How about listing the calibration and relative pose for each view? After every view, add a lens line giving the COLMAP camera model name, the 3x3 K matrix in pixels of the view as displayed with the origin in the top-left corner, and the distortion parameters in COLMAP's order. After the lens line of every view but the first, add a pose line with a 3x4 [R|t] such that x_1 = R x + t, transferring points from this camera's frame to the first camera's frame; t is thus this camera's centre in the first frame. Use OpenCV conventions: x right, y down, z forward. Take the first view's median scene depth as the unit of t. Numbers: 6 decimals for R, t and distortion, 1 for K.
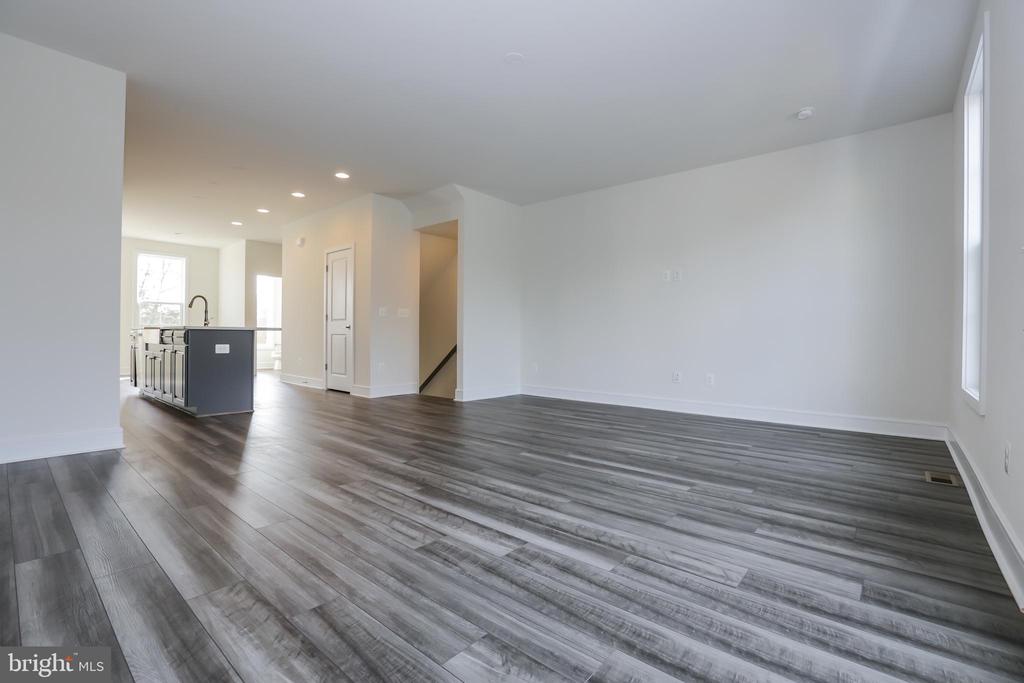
lens RADIAL K [[463.5, 0, 505.3], [0, 463.5, 336.4], [0, 0, 1]] dist [-0.054178, 0.010689]
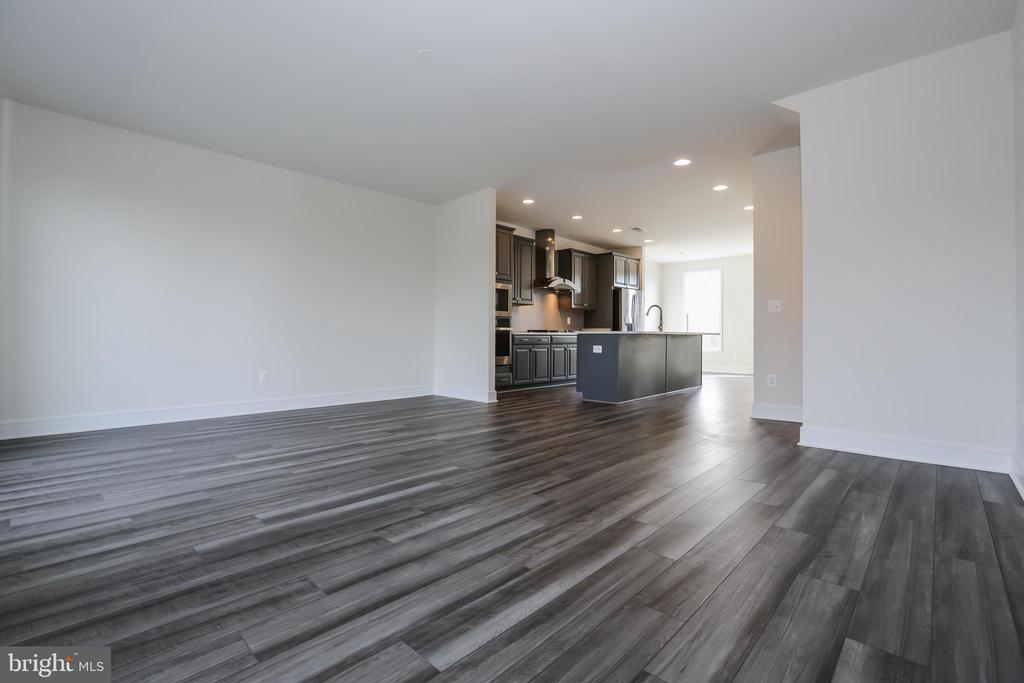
lens RADIAL K [[463.5, 0, 505.3], [0, 463.5, 336.4], [0, 0, 1]] dist [-0.054178, 0.010689]
pose [[-0.042767, -0.010854, -0.999026, 1.248975], [-0.010423, 0.999891, -0.010417, 0.016476], [0.999031, 0.009968, -0.042876, 1.541354]]
